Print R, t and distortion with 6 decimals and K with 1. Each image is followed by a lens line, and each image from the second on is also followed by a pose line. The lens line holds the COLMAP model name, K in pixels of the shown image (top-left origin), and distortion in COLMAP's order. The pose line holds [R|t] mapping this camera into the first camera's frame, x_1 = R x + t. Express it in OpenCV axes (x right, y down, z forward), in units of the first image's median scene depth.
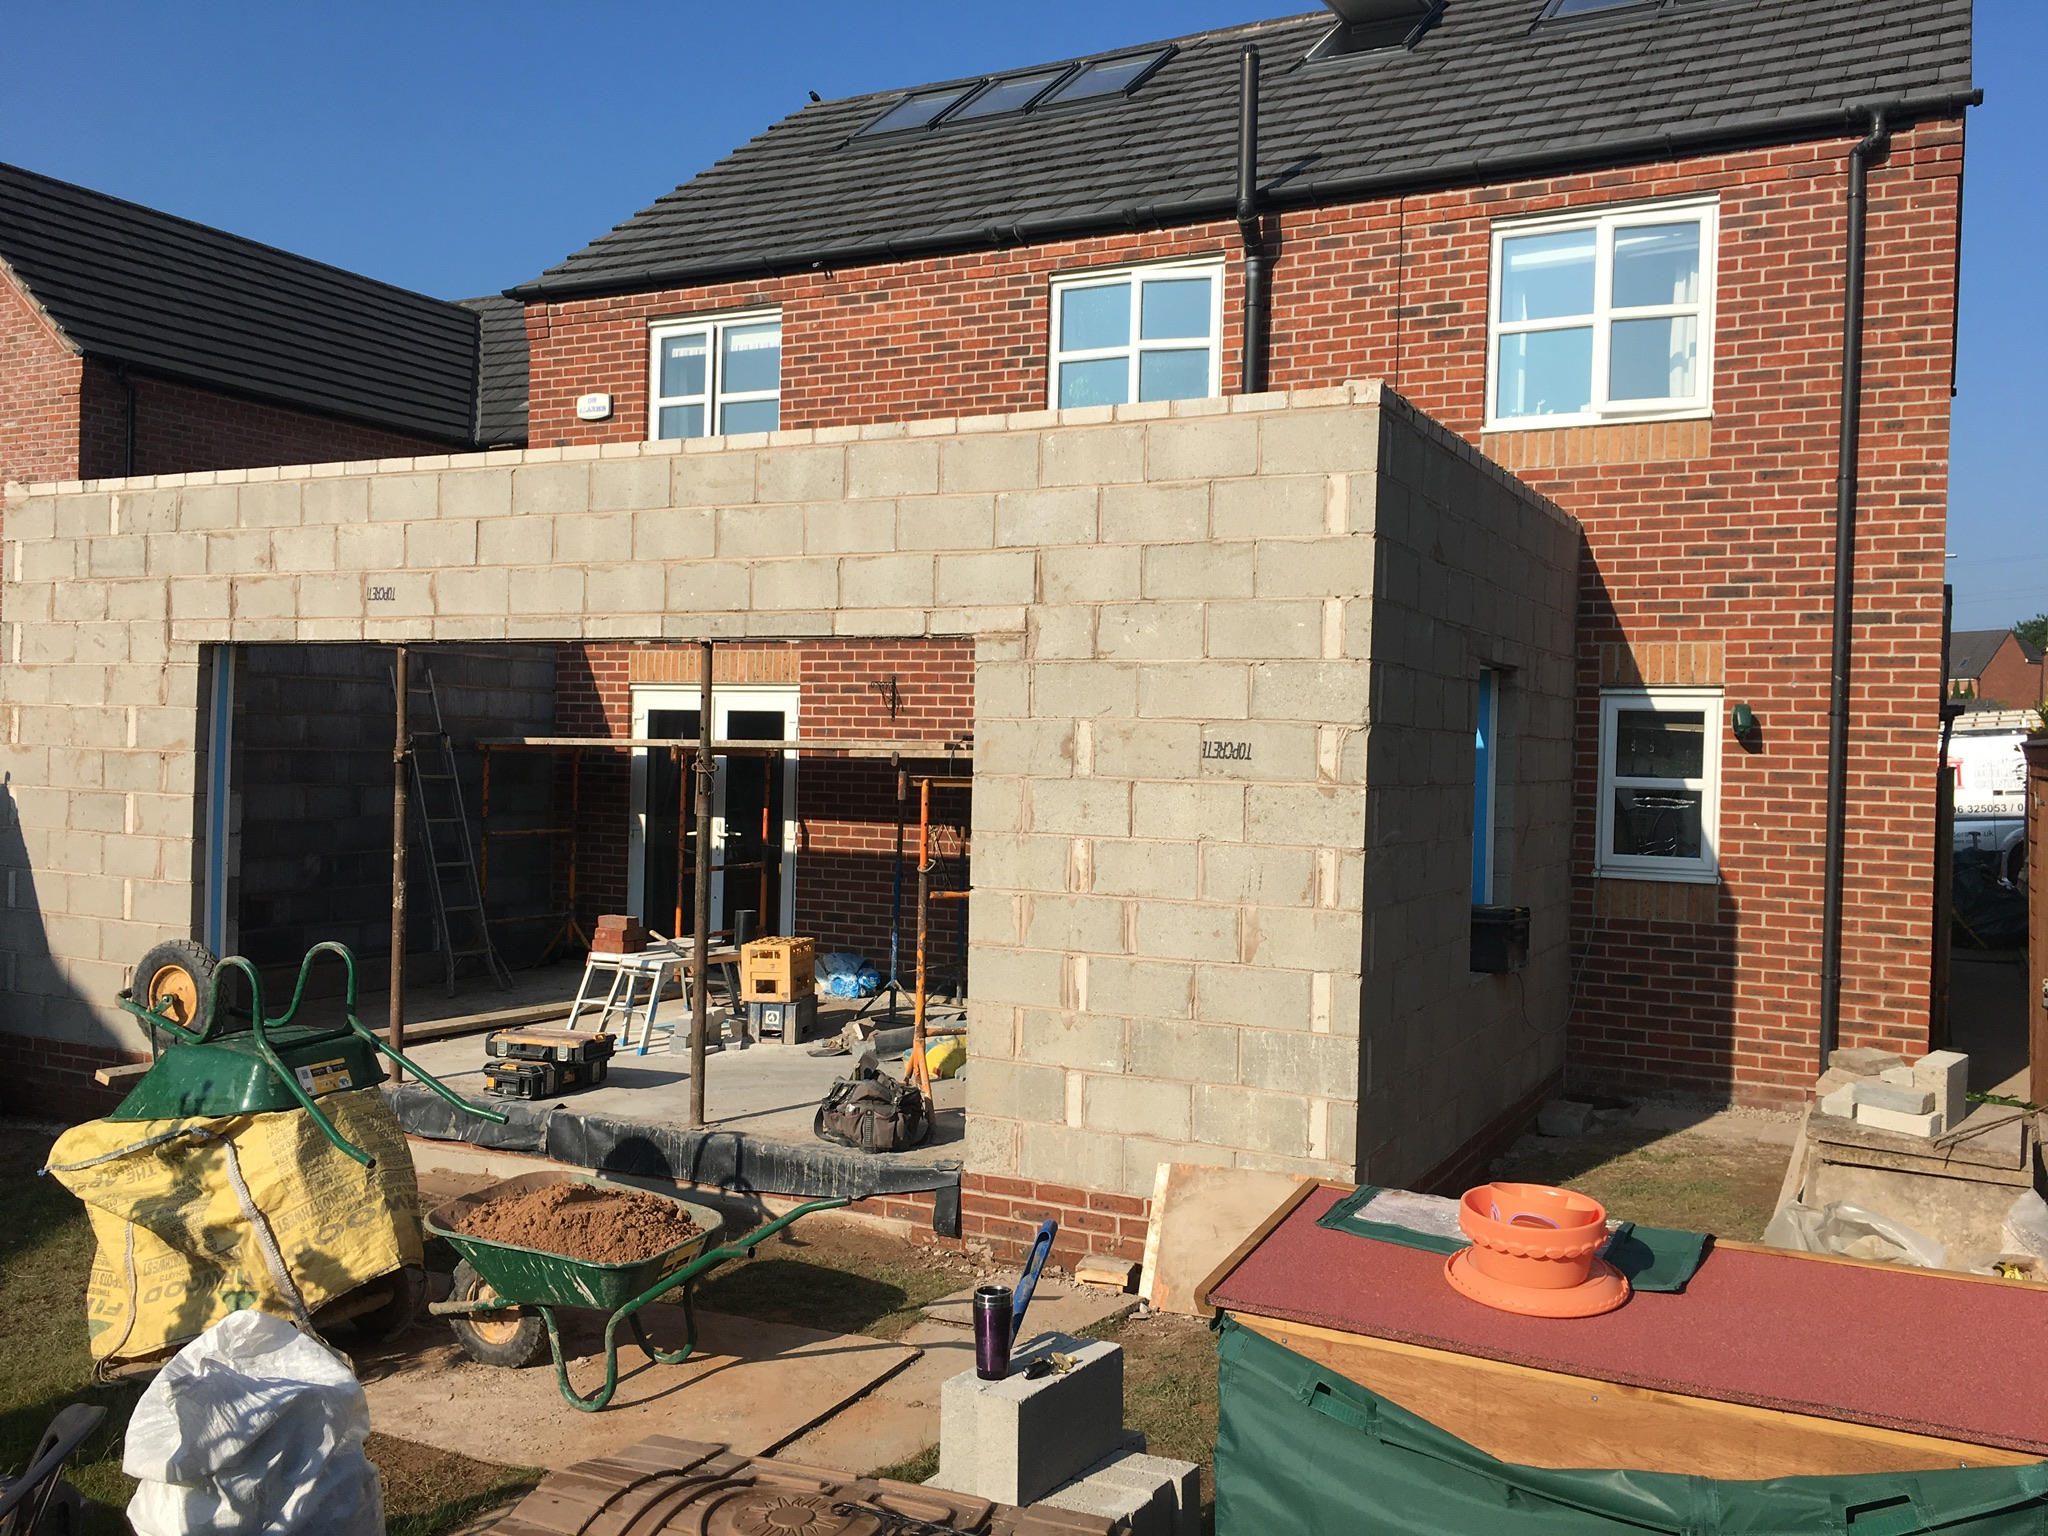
lens RADIAL K [[1725.9, 0, 1005.1], [0, 1725.9, 765.6], [0, 0, 1]] dist [0.087743, -0.115074]
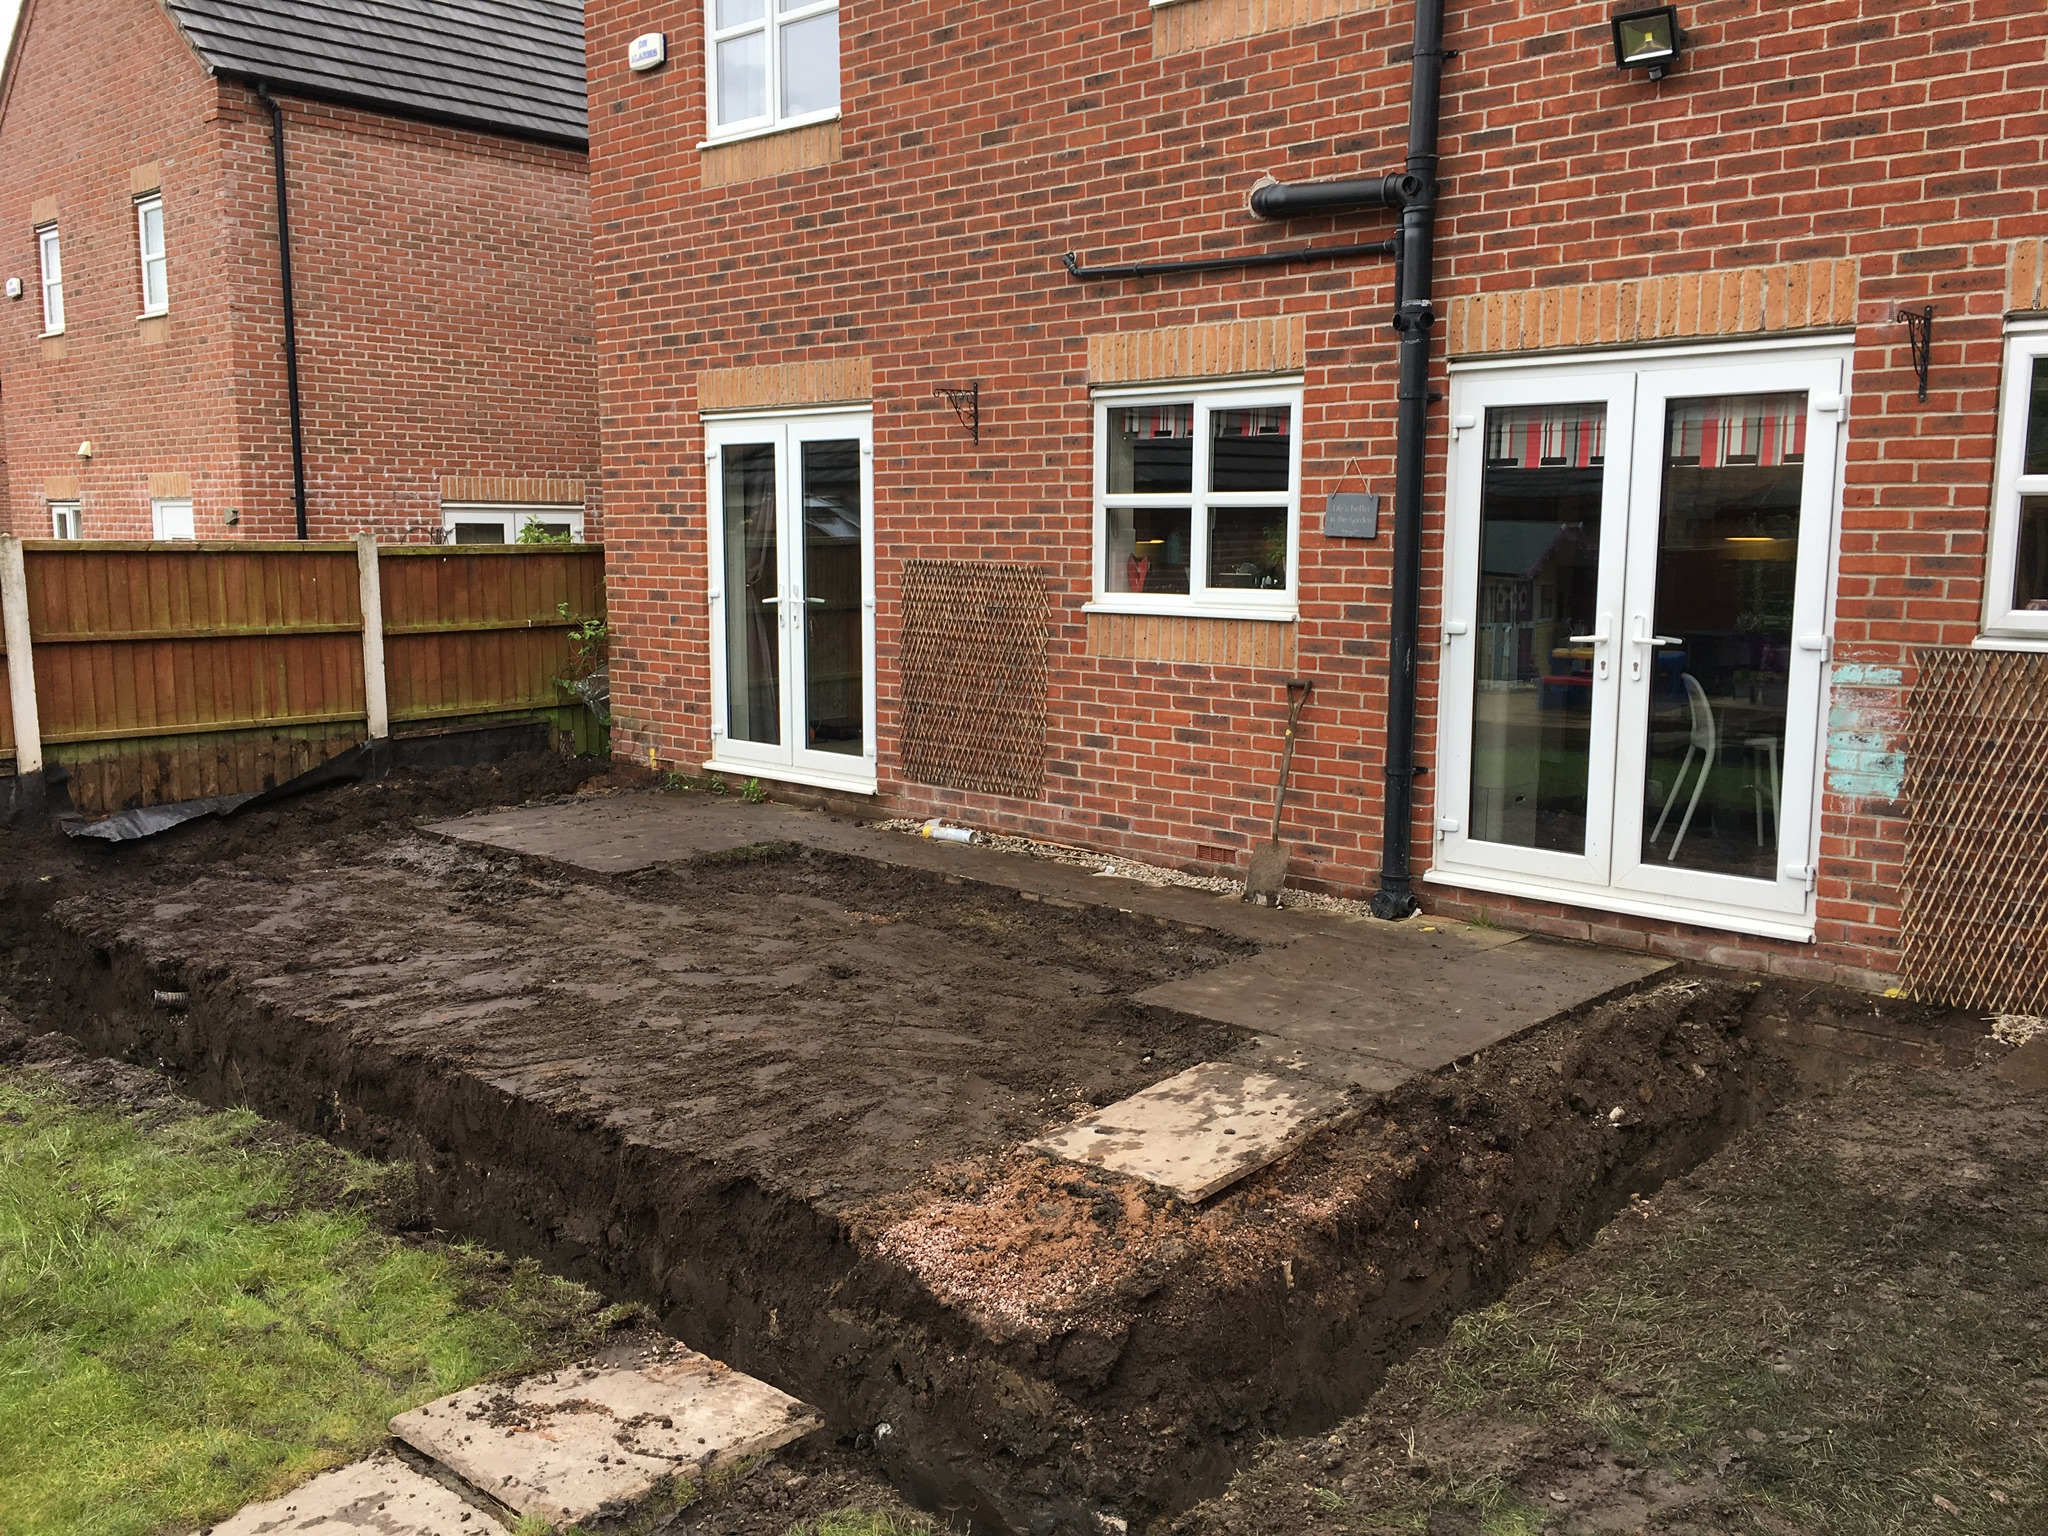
lens RADIAL K [[1725.9, 0, 1005.1], [0, 1725.9, 765.6], [0, 0, 1]] dist [0.087743, -0.115074]
pose [[0.963360, 0.013889, -0.267852, 0.147206], [0.020618, 0.991868, 0.125589, 0.017607], [0.267418, -0.126510, 0.955240, 0.275414]]
